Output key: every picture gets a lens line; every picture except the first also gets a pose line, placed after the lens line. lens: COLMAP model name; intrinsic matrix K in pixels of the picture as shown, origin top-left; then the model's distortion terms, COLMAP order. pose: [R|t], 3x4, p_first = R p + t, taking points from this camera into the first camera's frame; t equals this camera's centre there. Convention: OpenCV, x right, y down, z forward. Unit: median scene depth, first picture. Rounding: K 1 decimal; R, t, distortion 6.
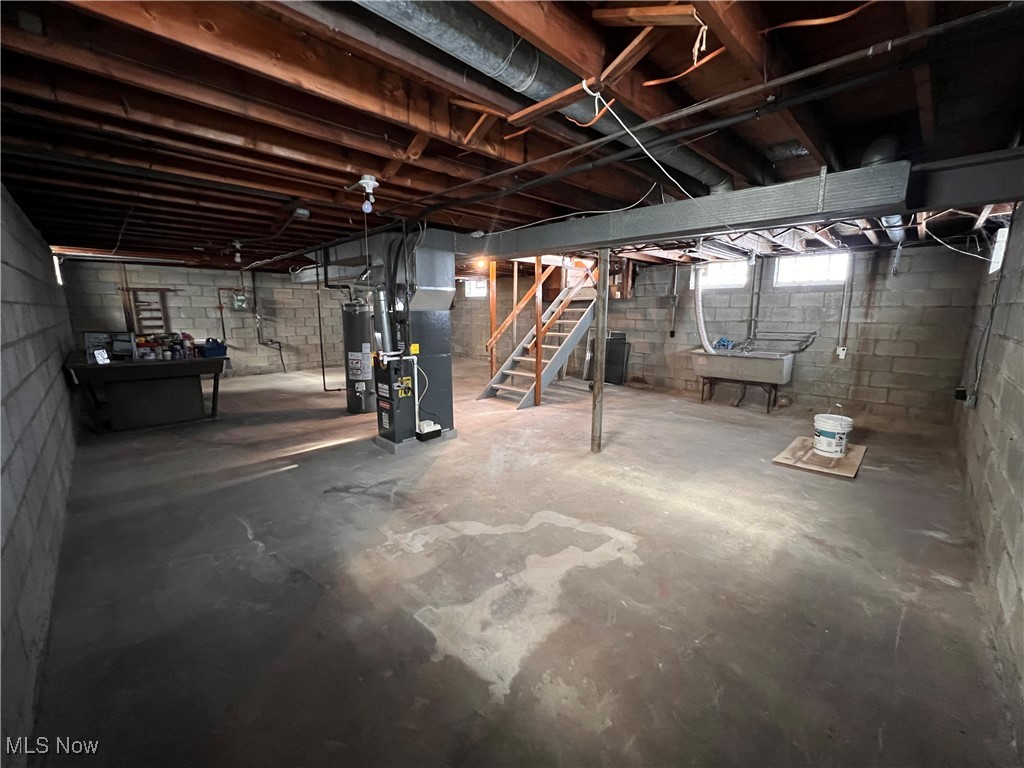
lens RADIAL K [[409.4, 0, 511.0], [0, 409.4, 383.1], [0, 0, 1]] dist [-0.001317, 0.000223]
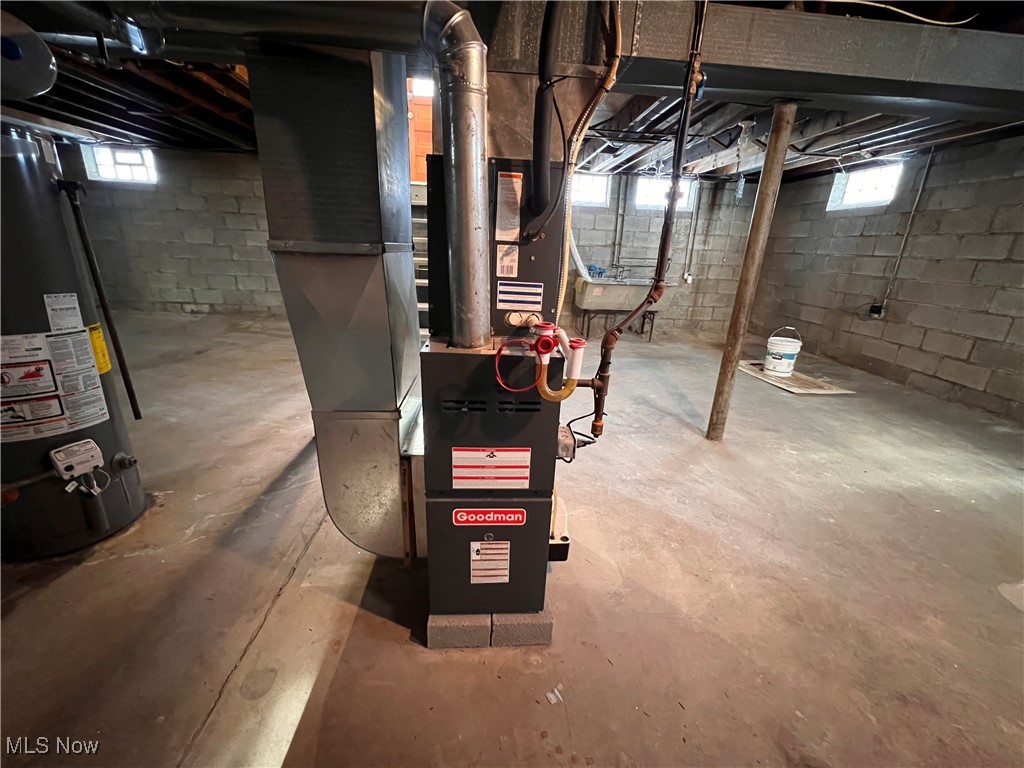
lens RADIAL K [[409.4, 0, 511.9], [0, 409.4, 382.4], [0, 0, 1]] dist [-0.001317, 0.000223]
pose [[0.661012, -0.213298, 0.719422, -0.363982], [0.090785, 0.974439, 0.205493, -0.070236], [-0.744864, -0.070521, 0.663480, 0.614348]]
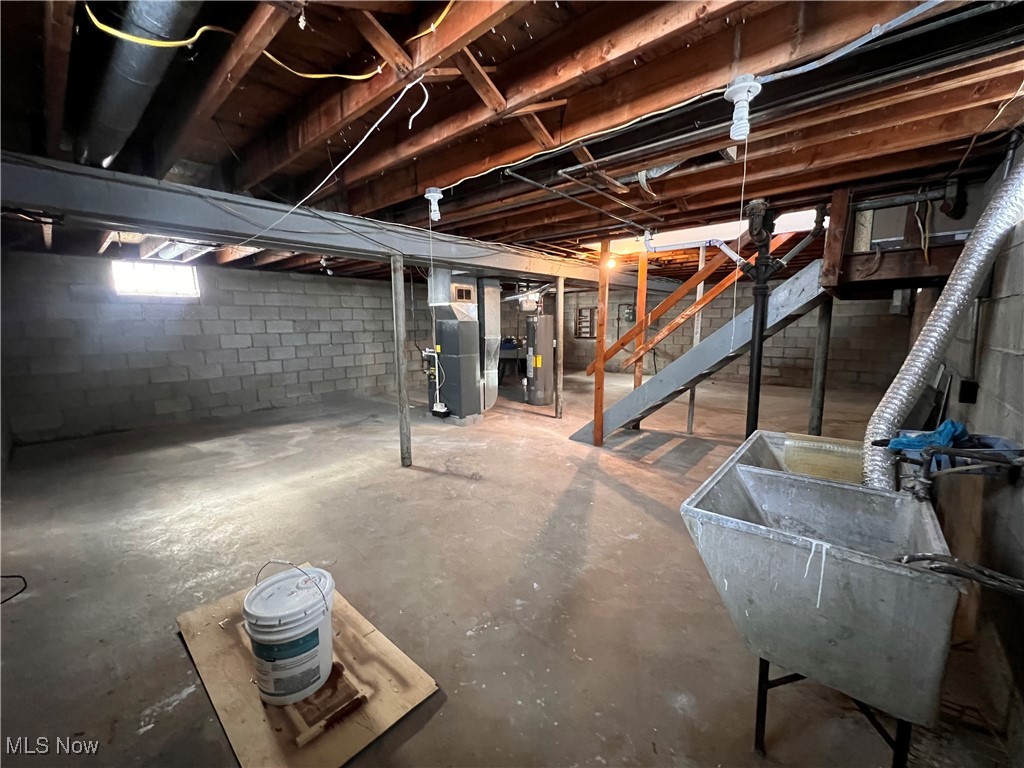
lens RADIAL K [[409.4, 0, 512.7], [0, 409.4, 383.5], [0, 0, 1]] dist [-0.001317, 0.000223]
pose [[0.061906, 0.142360, -0.987877, 0.870512], [-0.167278, 0.977255, 0.130346, -0.142646], [0.983964, 0.157181, 0.084312, 0.863939]]
